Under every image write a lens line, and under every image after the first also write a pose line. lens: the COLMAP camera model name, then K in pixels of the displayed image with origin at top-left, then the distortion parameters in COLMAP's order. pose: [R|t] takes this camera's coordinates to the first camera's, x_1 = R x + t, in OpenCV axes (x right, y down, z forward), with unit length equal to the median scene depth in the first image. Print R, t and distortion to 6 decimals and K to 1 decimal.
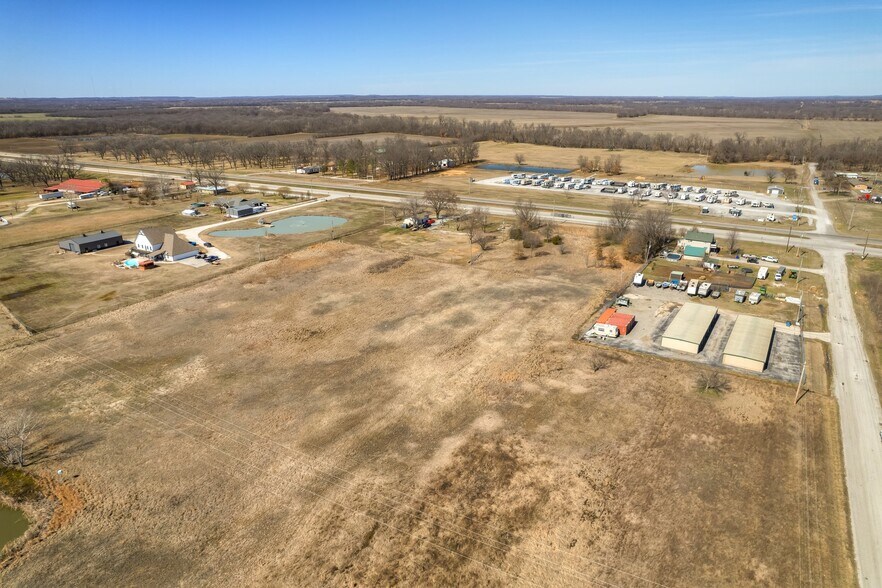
lens RADIAL K [[564.7, 0, 443.9], [0, 564.7, 295.4], [0, 0, 1]] dist [-0.075773, 0.067351]
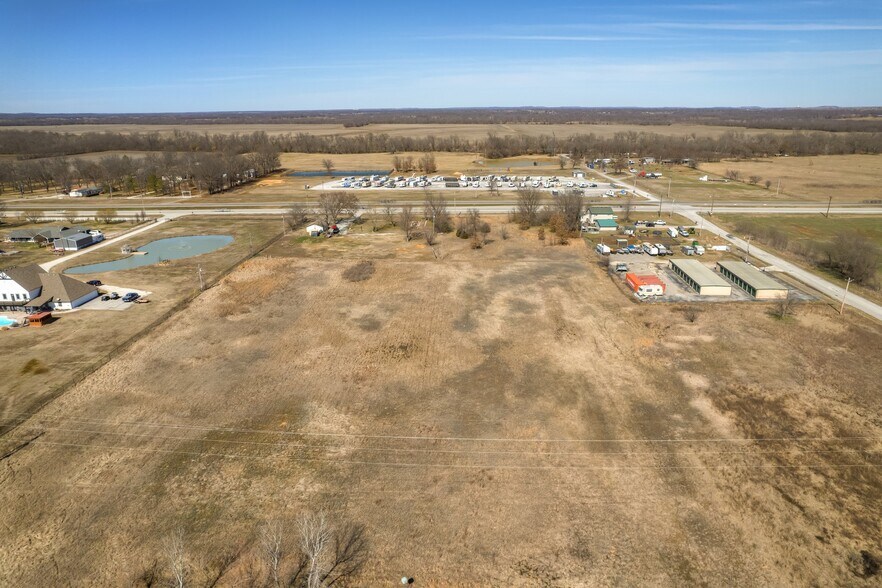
lens RADIAL K [[564.7, 0, 443.9], [0, 564.7, 295.4], [0, 0, 1]] dist [-0.075773, 0.067351]
pose [[0.875007, -0.158341, 0.457483, -0.479933], [0.169352, 0.985406, 0.017150, -0.012466], [-0.453522, 0.062469, 0.889053, 0.191767]]
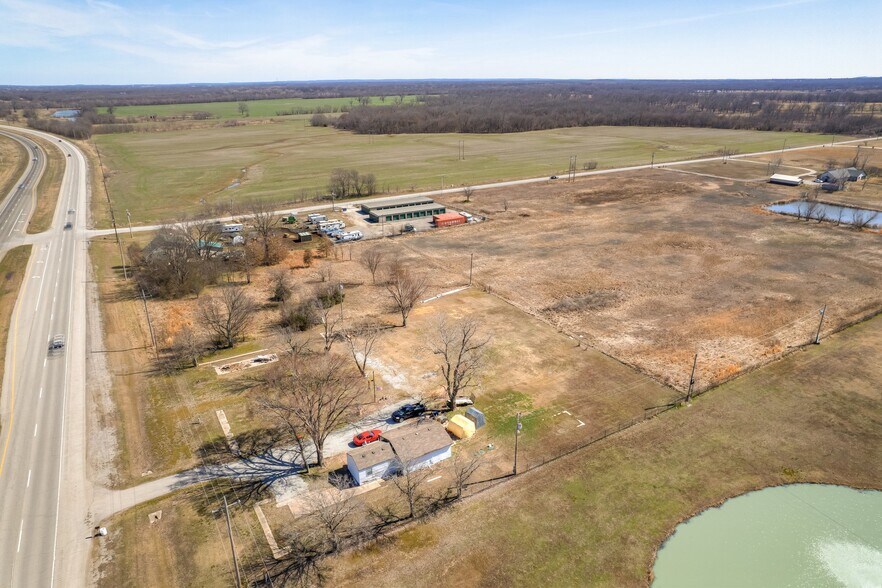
lens RADIAL K [[564.7, 0, 443.9], [0, 564.7, 295.4], [0, 0, 1]] dist [-0.075773, 0.067351]
pose [[-0.884494, -0.156443, 0.439540, -0.290799], [0.170423, 0.768665, 0.616530, -0.597621], [-0.434311, 0.620225, -0.653219, 1.817333]]
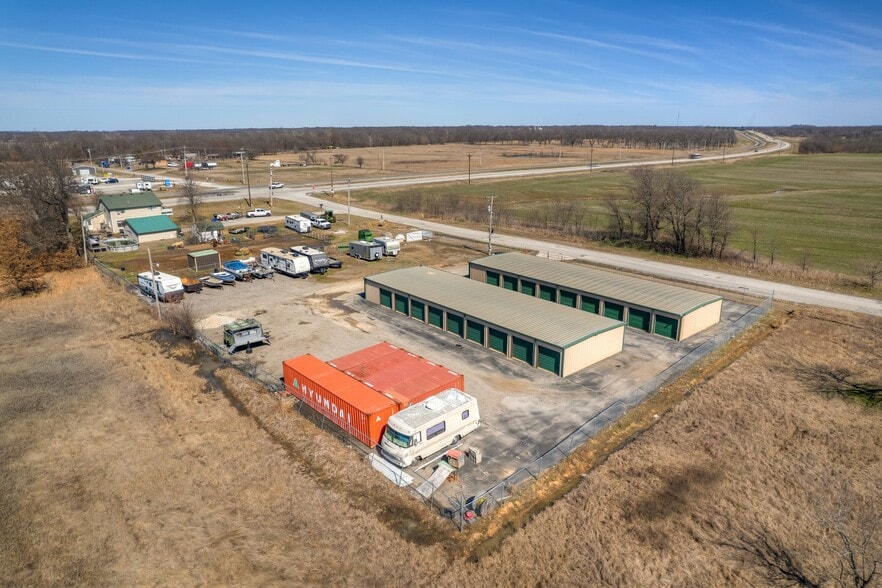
lens RADIAL K [[564.7, 0, 443.9], [0, 564.7, 295.4], [0, 0, 1]] dist [-0.075773, 0.067351]
pose [[0.280476, -0.273321, 0.920124, 0.068154], [0.329548, 0.927754, 0.175133, -0.027348], [-0.901516, 0.254104, 0.350285, 0.773309]]
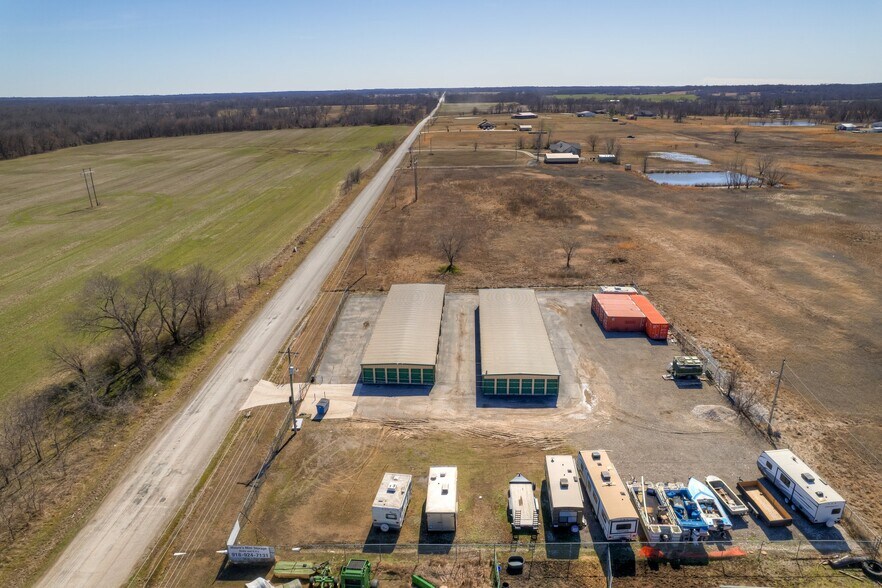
lens RADIAL K [[564.7, 0, 443.9], [0, 564.7, 295.4], [0, 0, 1]] dist [-0.075773, 0.067351]
pose [[-0.861186, 0.192558, -0.470404, 0.650657], [-0.154020, 0.783095, 0.602528, -0.249235], [0.484393, 0.591340, -0.644732, 1.132549]]
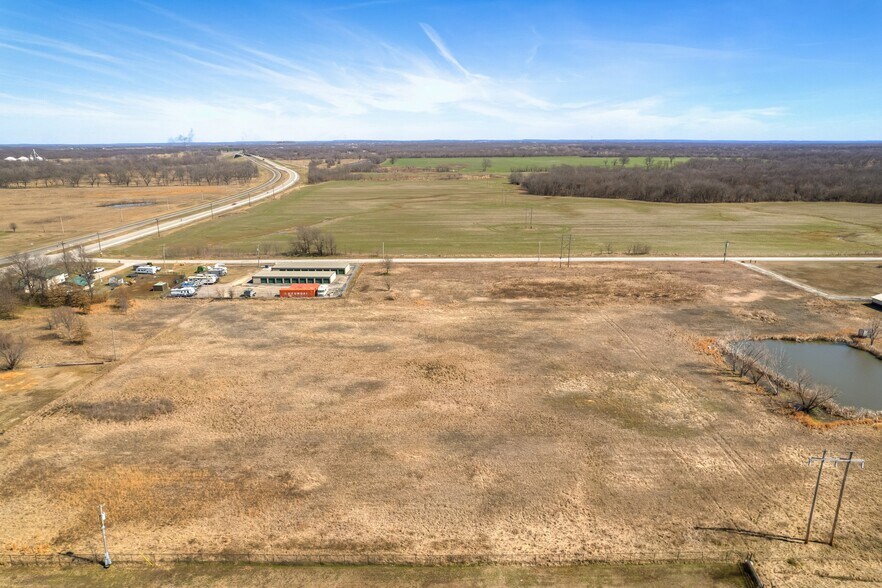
lens RADIAL K [[564.7, 0, 443.9], [0, 564.7, 295.4], [0, 0, 1]] dist [-0.075773, 0.067351]
pose [[-0.514339, -0.222247, 0.828288, -0.812669], [0.296121, 0.860406, 0.414746, -0.333390], [-0.804840, 0.458593, -0.376729, 1.097077]]
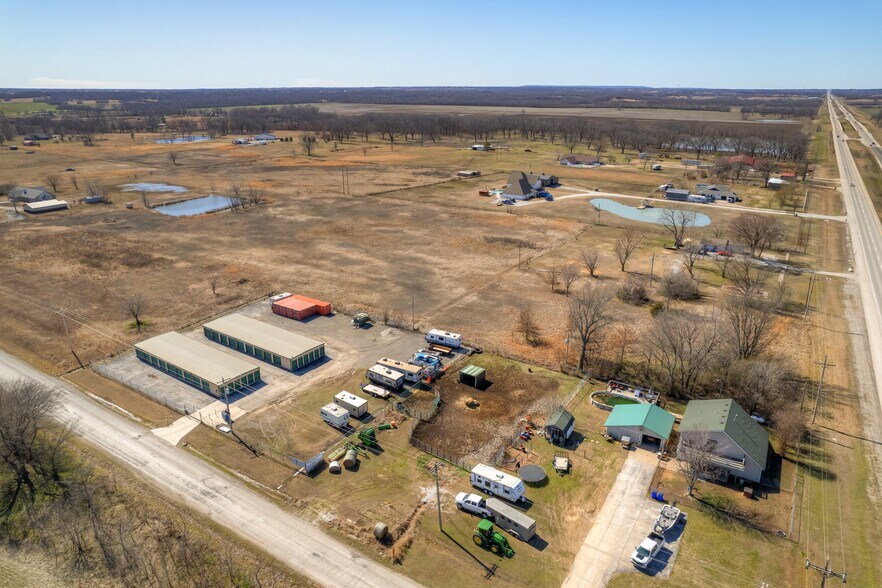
lens RADIAL K [[576.7, 0, 443.6], [0, 576.7, 293.5], [0, 0, 1]] dist [-0.074273, 0.068215]
pose [[-0.025953, 0.344468, -0.938439, 1.044501], [-0.340215, 0.879674, 0.332306, -0.323393], [0.939989, 0.327896, 0.094363, 1.007319]]
